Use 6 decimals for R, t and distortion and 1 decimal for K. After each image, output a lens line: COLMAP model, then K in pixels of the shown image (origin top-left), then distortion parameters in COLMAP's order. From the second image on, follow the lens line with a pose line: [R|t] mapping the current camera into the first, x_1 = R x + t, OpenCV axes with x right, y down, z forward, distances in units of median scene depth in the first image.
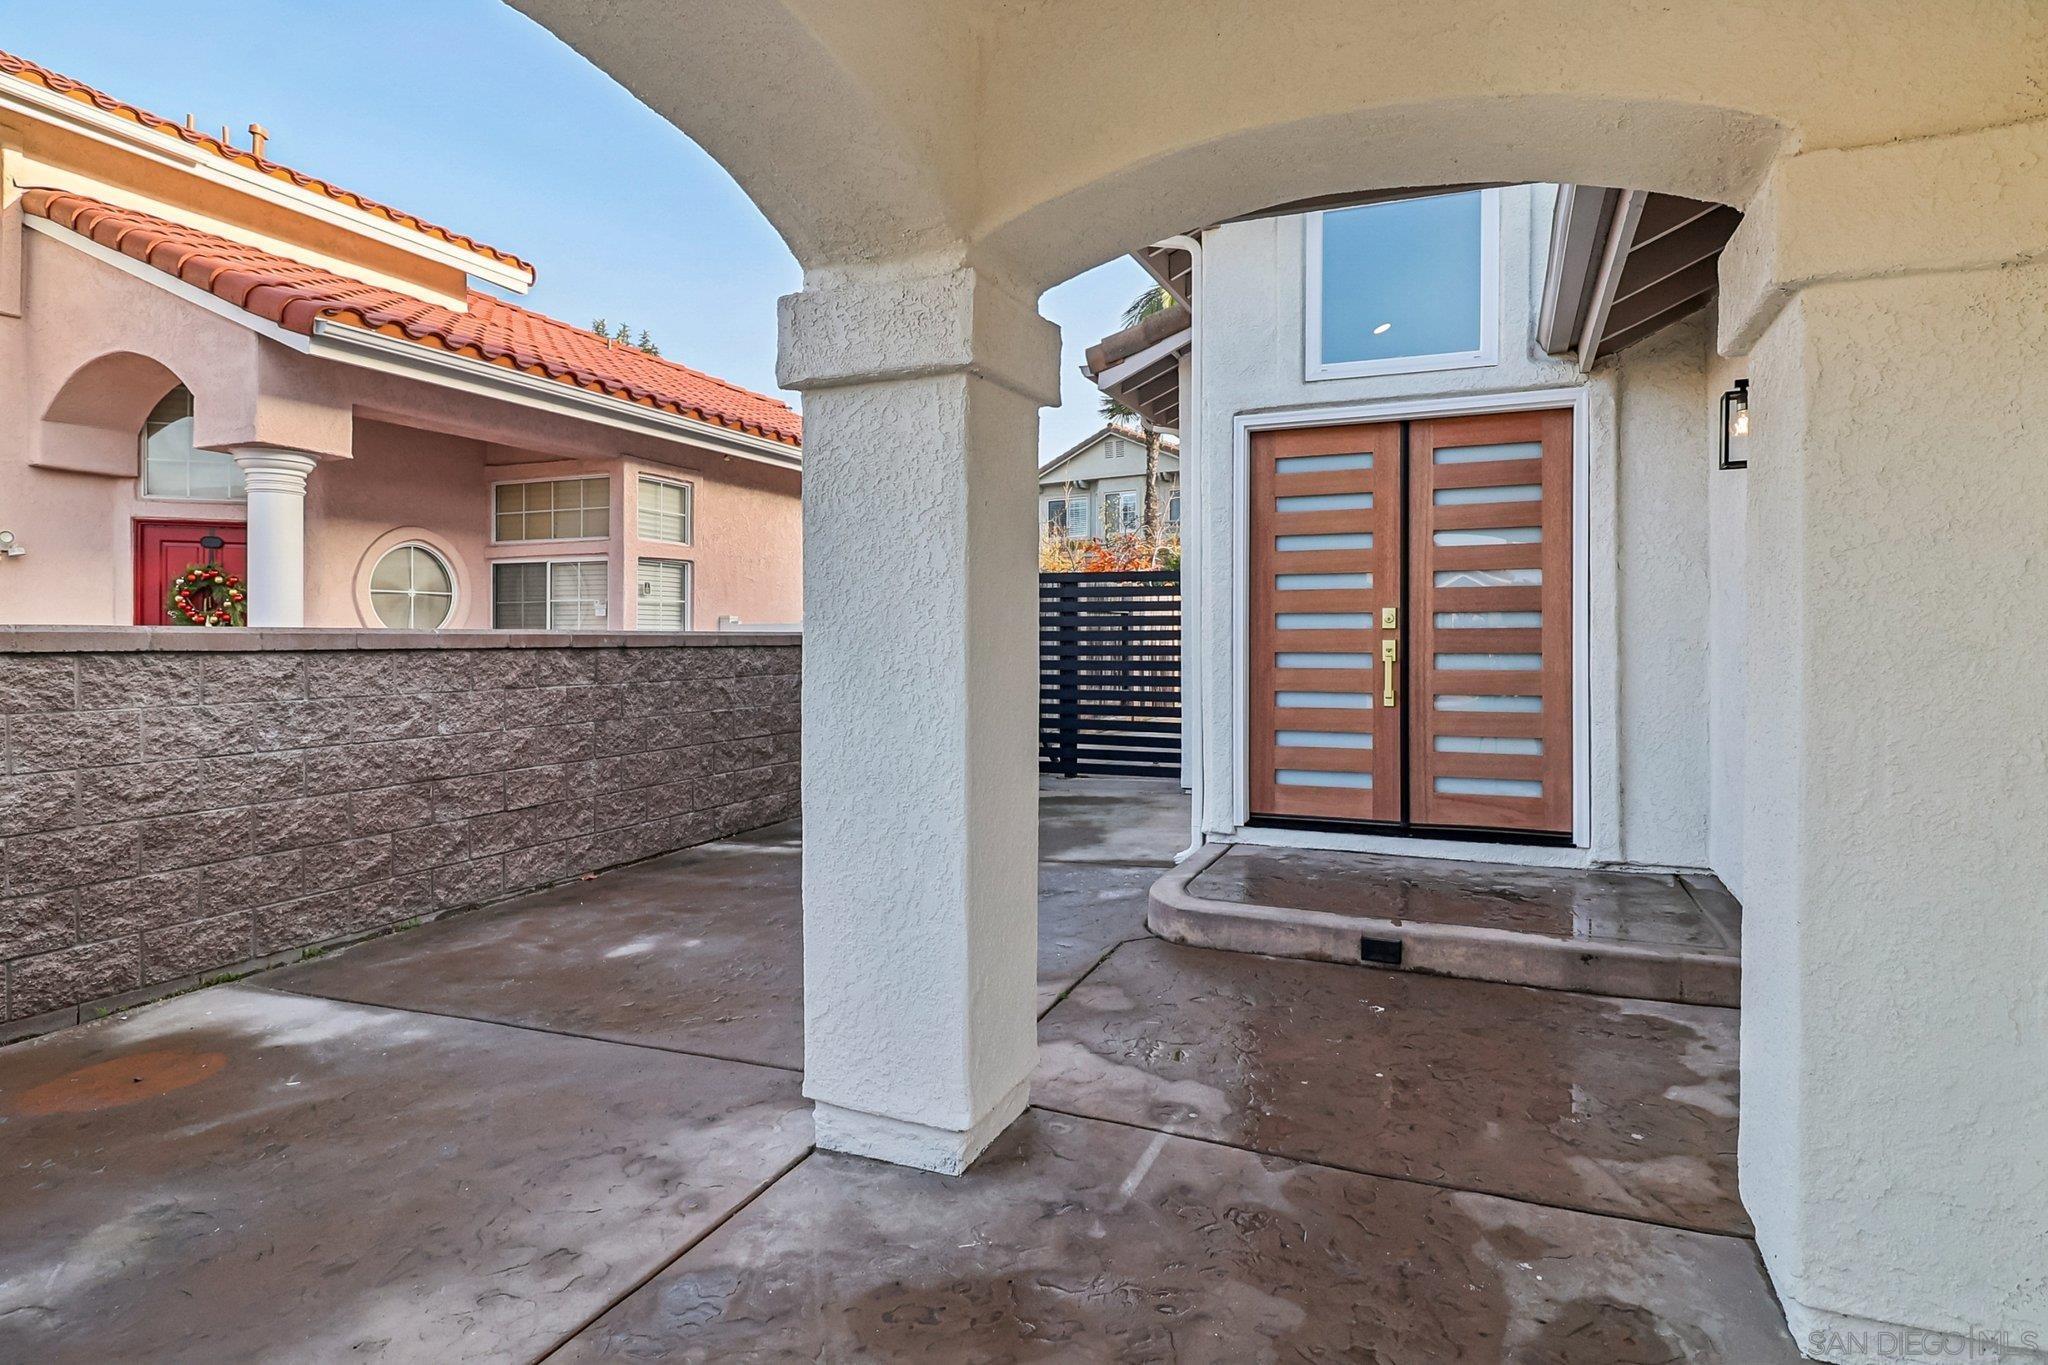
lens RADIAL K [[1062.4, 0, 1021.0], [0, 1062.4, 662.7], [0, 0, 1]] dist [0.006085, -0.012993]
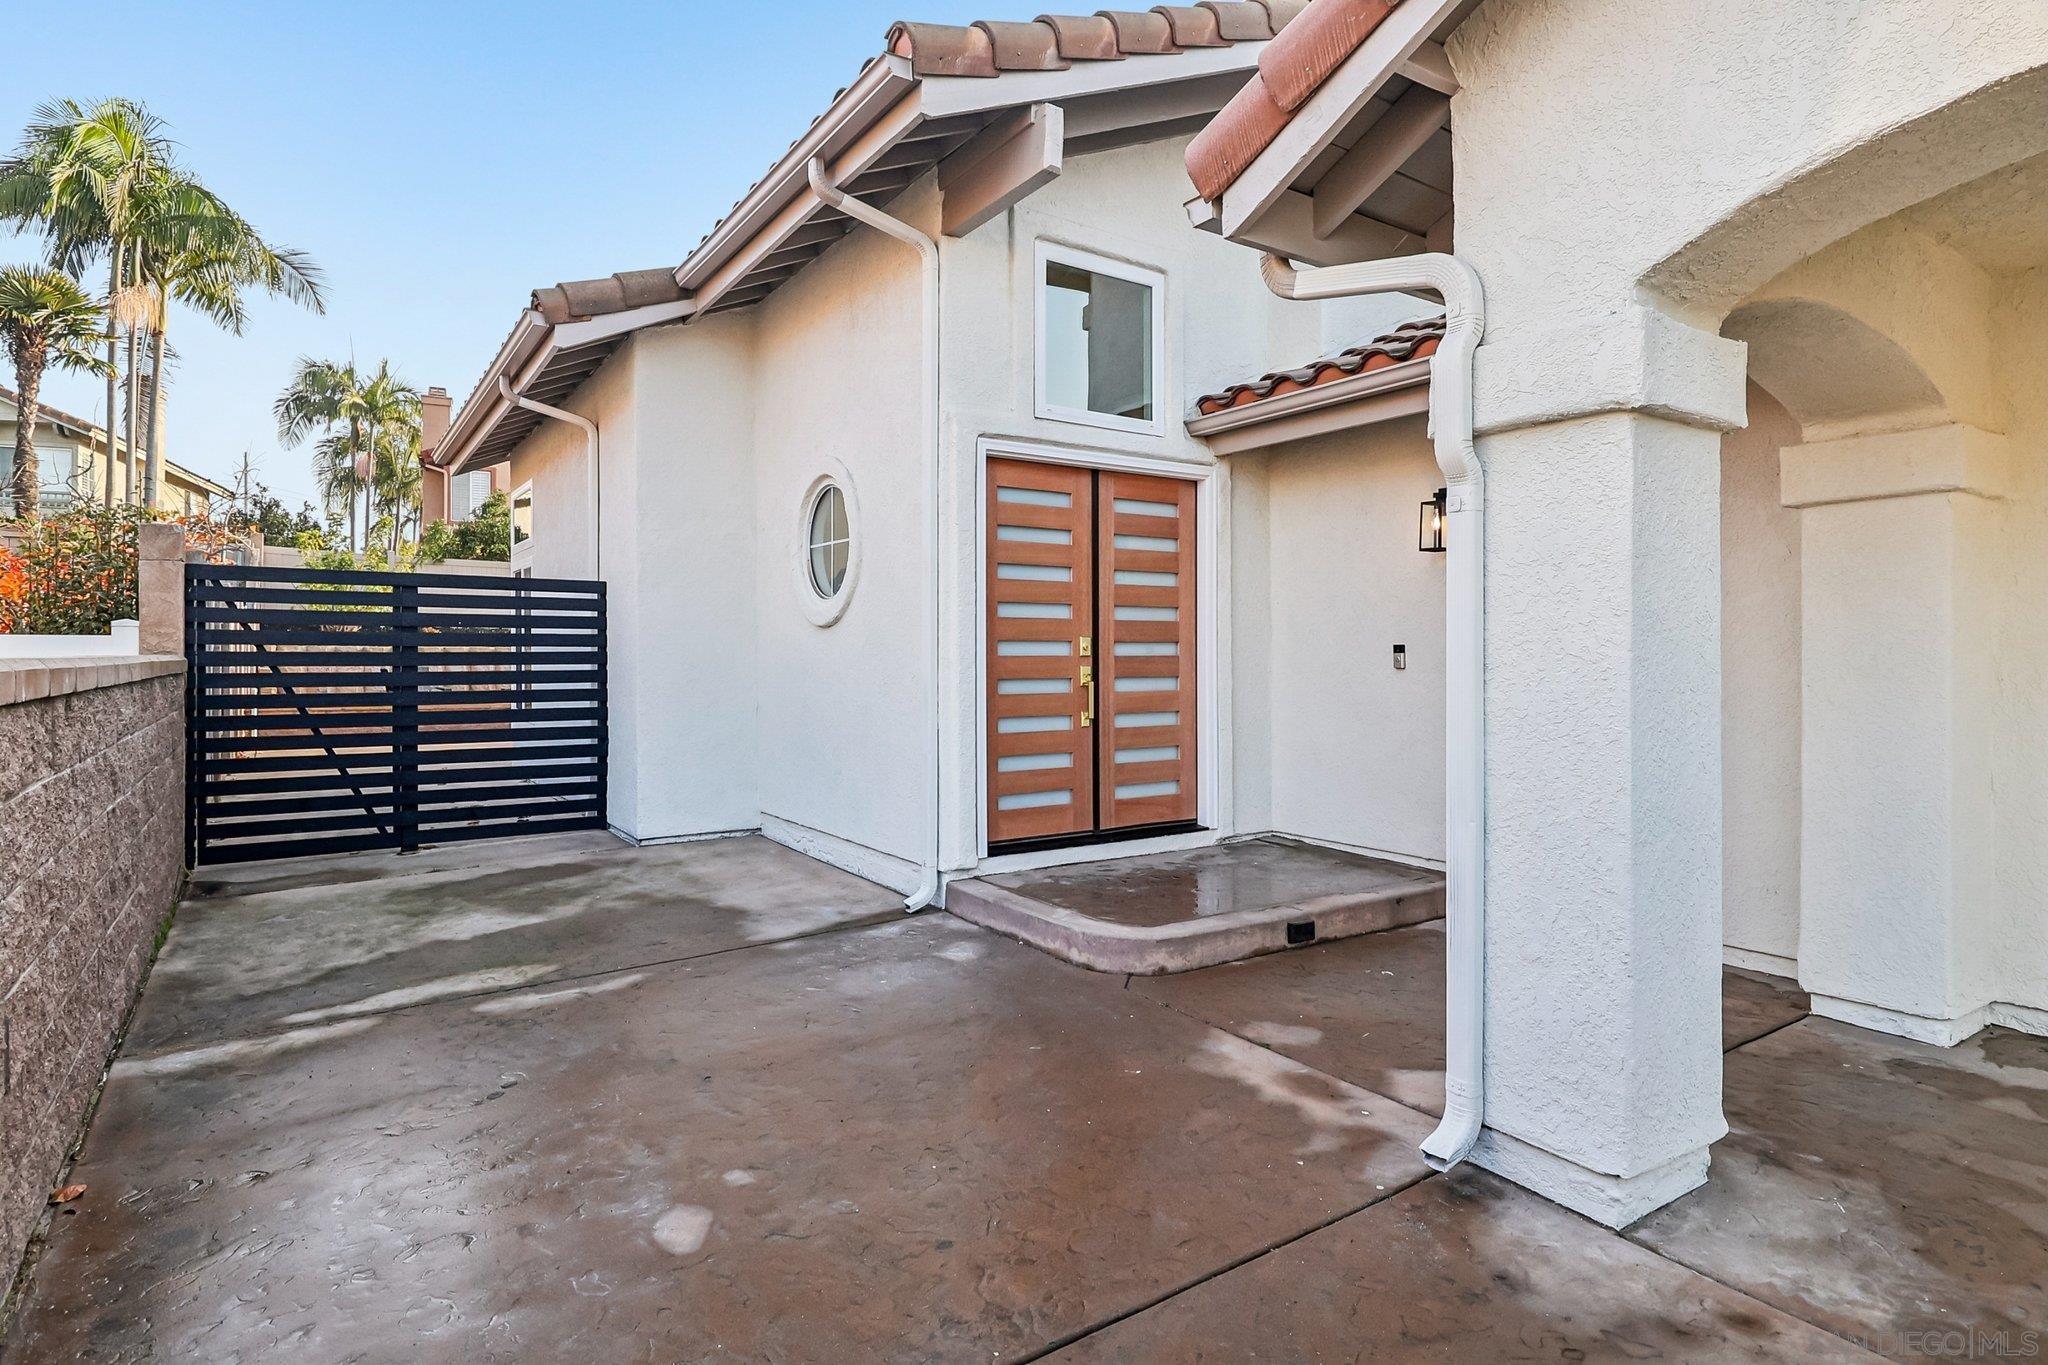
lens RADIAL K [[1062.4, 0, 1021.0], [0, 1062.4, 662.7], [0, 0, 1]] dist [0.006085, -0.012993]
pose [[0.561747, -0.004088, 0.827299, -0.625944], [0.017364, 0.999826, -0.006850, -0.019209], [-0.827127, 0.018213, 0.561720, 0.456479]]
